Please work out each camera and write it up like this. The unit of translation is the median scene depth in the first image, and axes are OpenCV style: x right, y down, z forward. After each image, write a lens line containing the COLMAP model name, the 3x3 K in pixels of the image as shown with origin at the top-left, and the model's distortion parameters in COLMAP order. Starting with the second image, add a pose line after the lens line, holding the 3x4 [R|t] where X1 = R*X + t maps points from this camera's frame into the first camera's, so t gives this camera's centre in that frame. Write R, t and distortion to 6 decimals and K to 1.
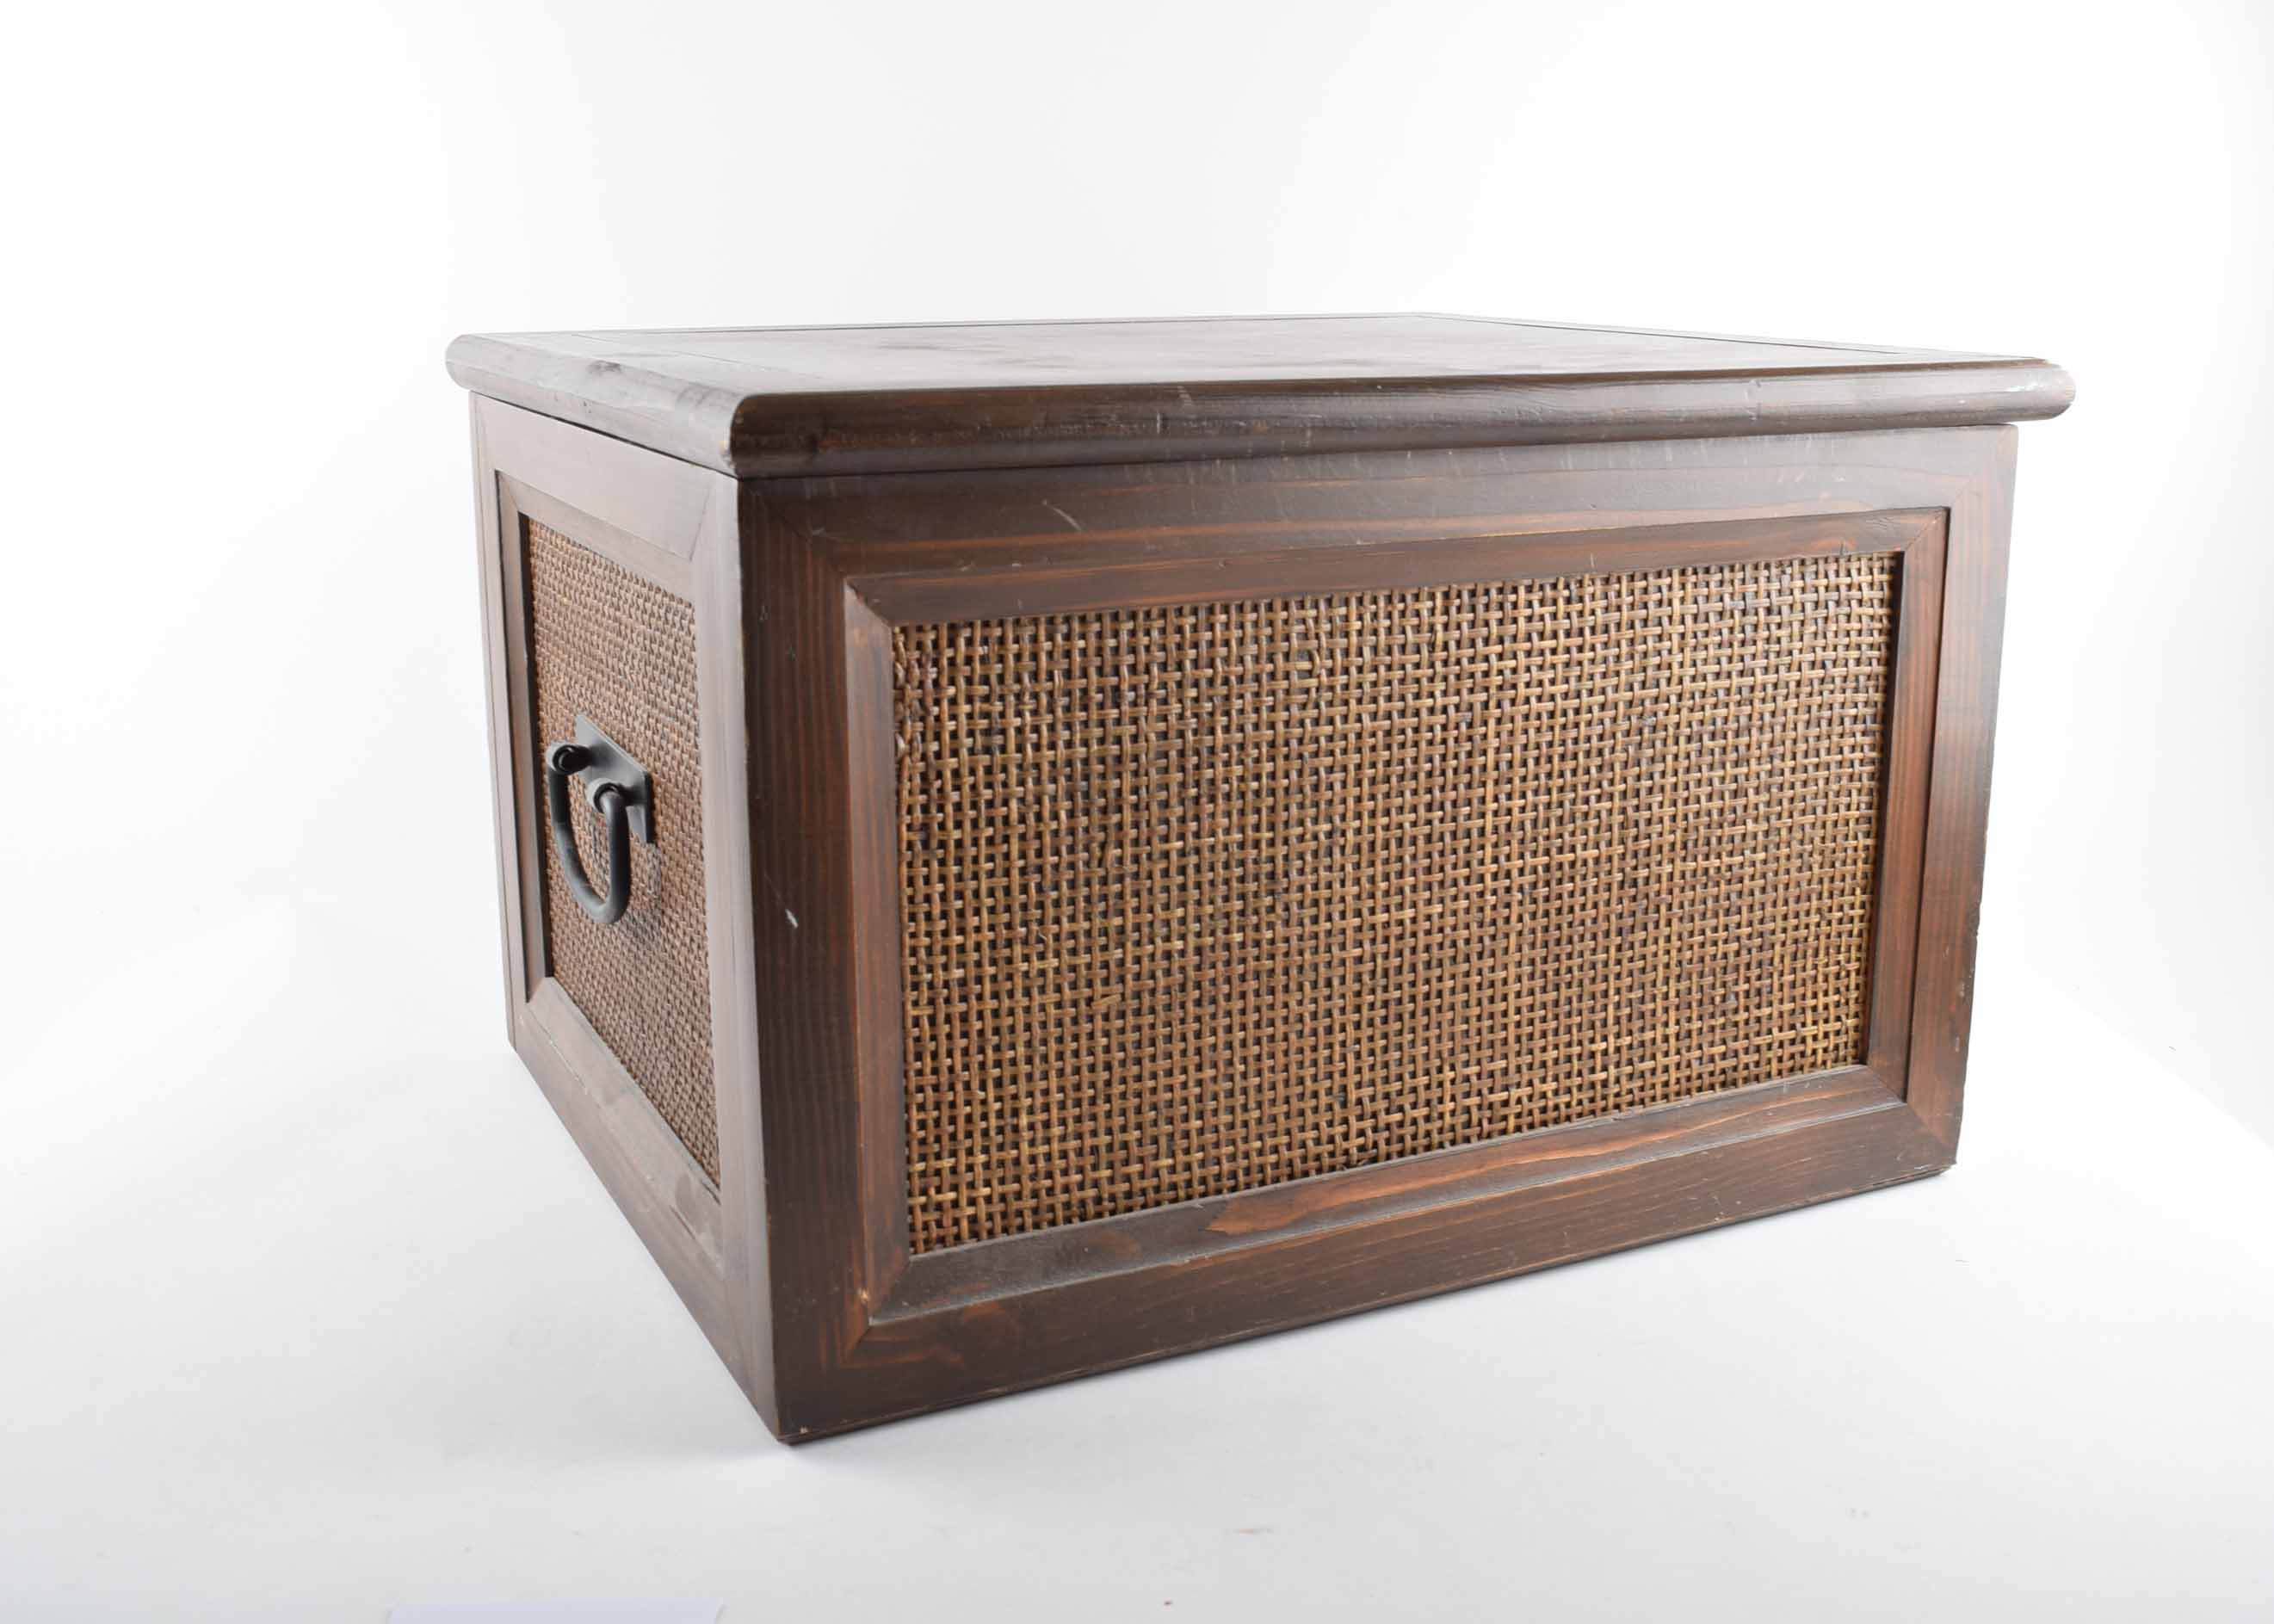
lens RADIAL K [[2355.4, 0, 1143.2], [0, 2355.4, 785.4], [0, 0, 1]] dist [-0.007041, -0.015559]
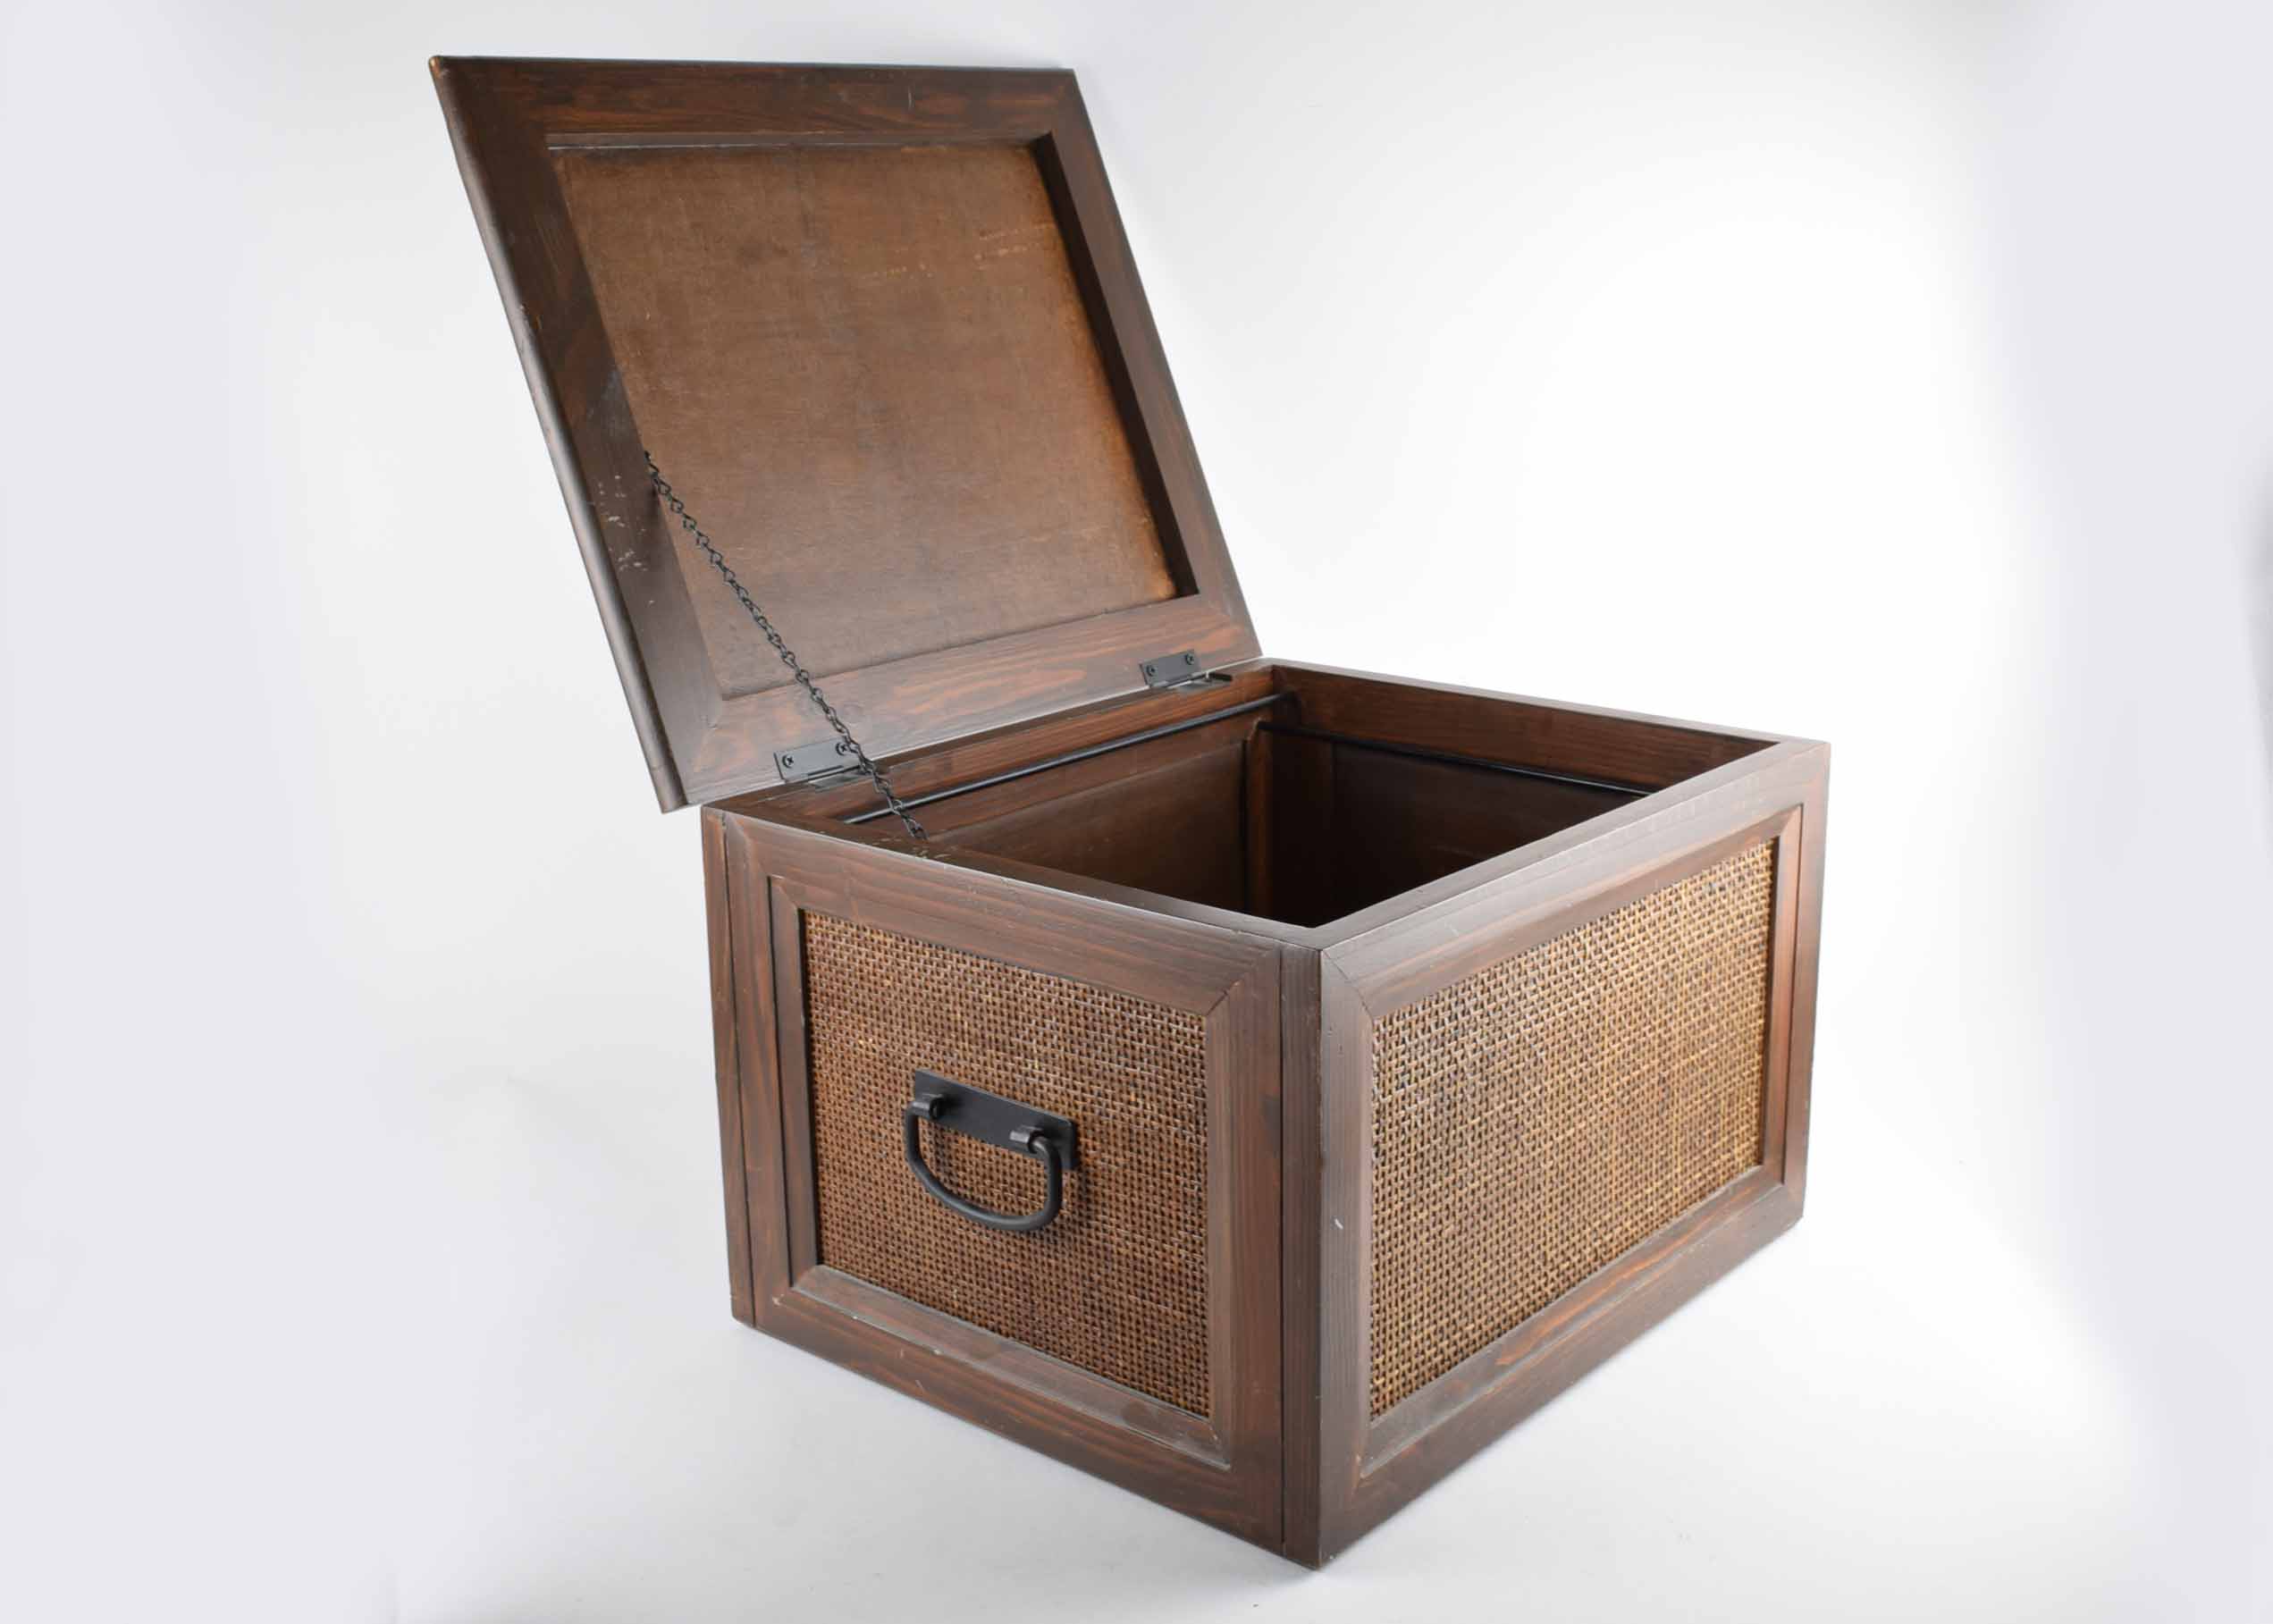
lens RADIAL K [[2516.4, 0, 1136.5], [0, 2516.4, 812.0], [0, 0, 1]] dist [0.003058, 0.007486]
pose [[0.917983, -0.116903, 0.378999, -0.762642], [0.107185, 0.993141, 0.046721, -0.264950], [-0.381861, -0.002266, 0.924217, -0.394702]]
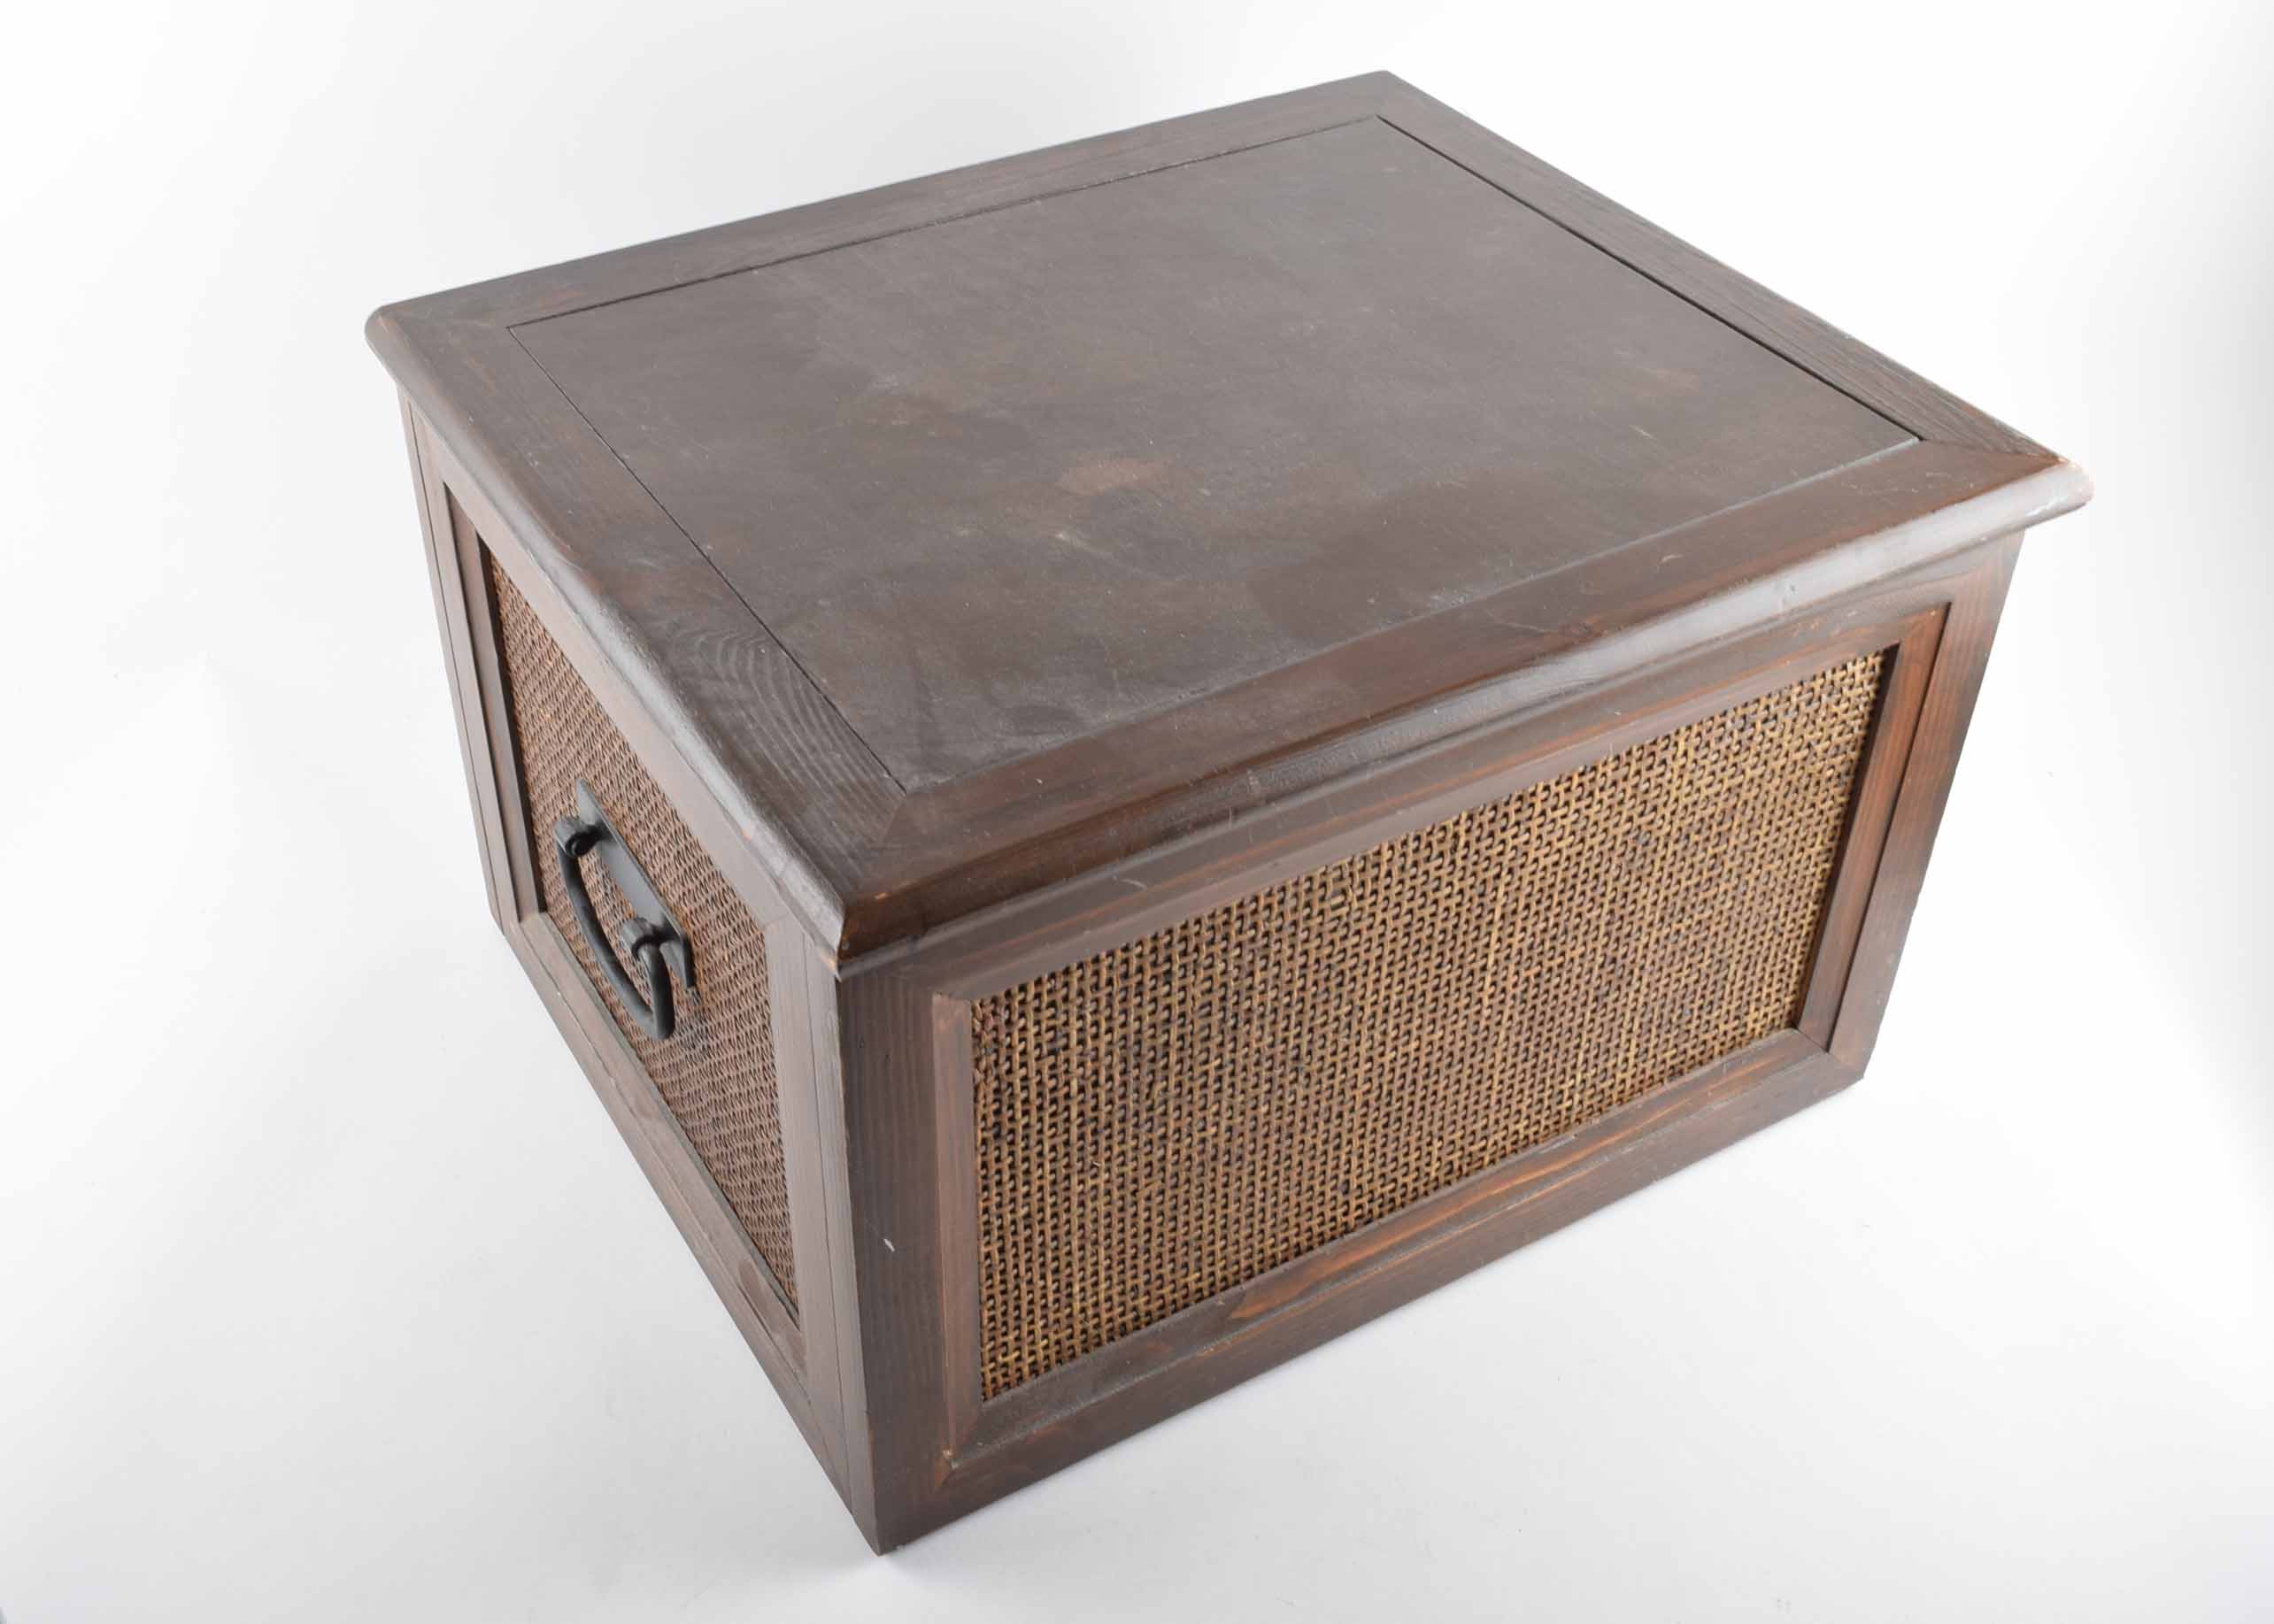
lens RADIAL K [[2430.7, 0, 1050.4], [0, 2430.7, 808.7], [0, 0, 1]] dist [-0.012078, 0.015718]
pose [[0.997710, -0.039821, 0.054679, -0.115075], [0.012915, 0.905622, 0.423890, -0.543329], [-0.066398, -0.422213, 0.904062, 0.054081]]
